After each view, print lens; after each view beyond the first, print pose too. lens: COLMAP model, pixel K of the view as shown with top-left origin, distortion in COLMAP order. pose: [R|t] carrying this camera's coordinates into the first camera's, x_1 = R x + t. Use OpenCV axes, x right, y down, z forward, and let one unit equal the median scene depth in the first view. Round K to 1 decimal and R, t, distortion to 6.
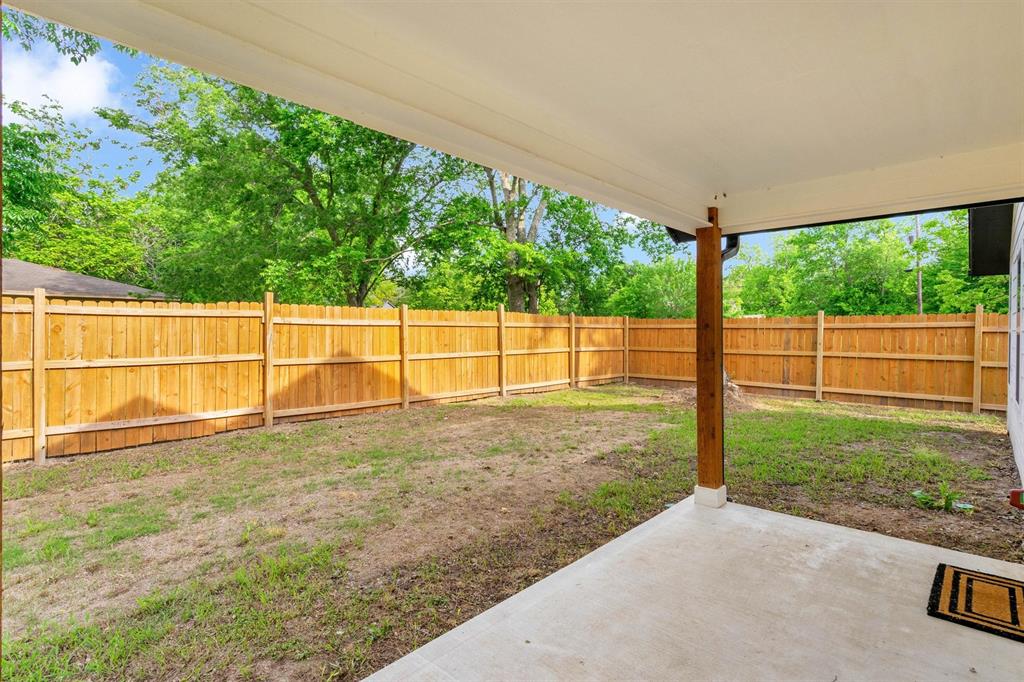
lens RADIAL K [[471.0, 0, 510.1], [0, 471.0, 334.0], [0, 0, 1]] dist [-0.001134, 0.000082]
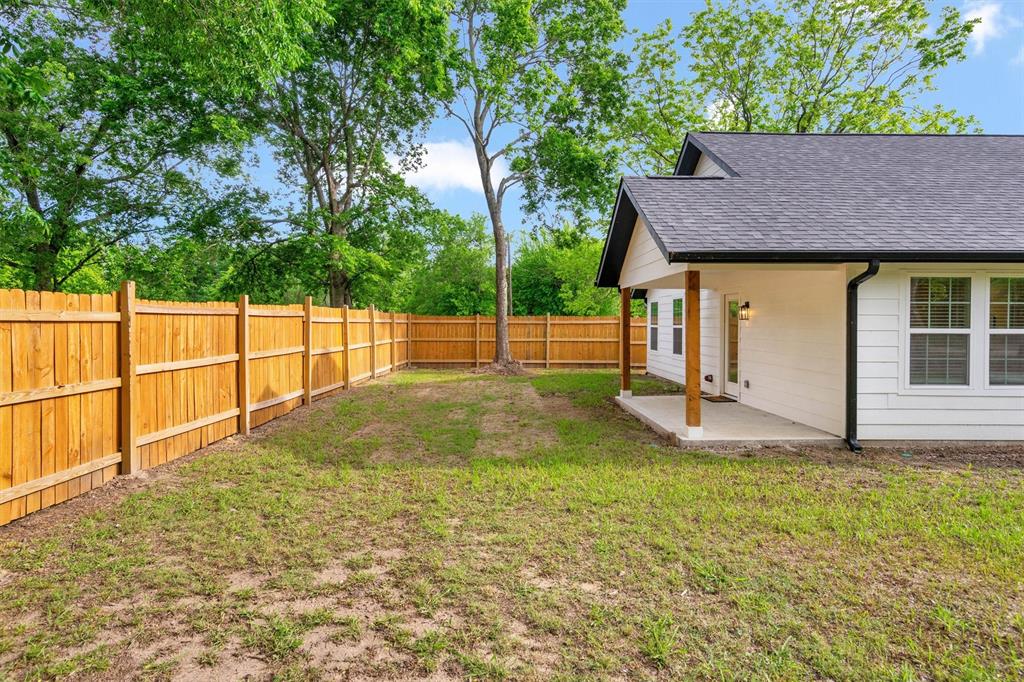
lens RADIAL K [[471.0, 0, 510.1], [0, 471.0, 334.0], [0, 0, 1]] dist [-0.001134, 0.000082]
pose [[0.769769, -0.013458, 0.638180, -0.462239], [0.003143, 0.999846, 0.017293, -0.005429], [-0.638314, -0.011306, 0.769693, -0.148898]]
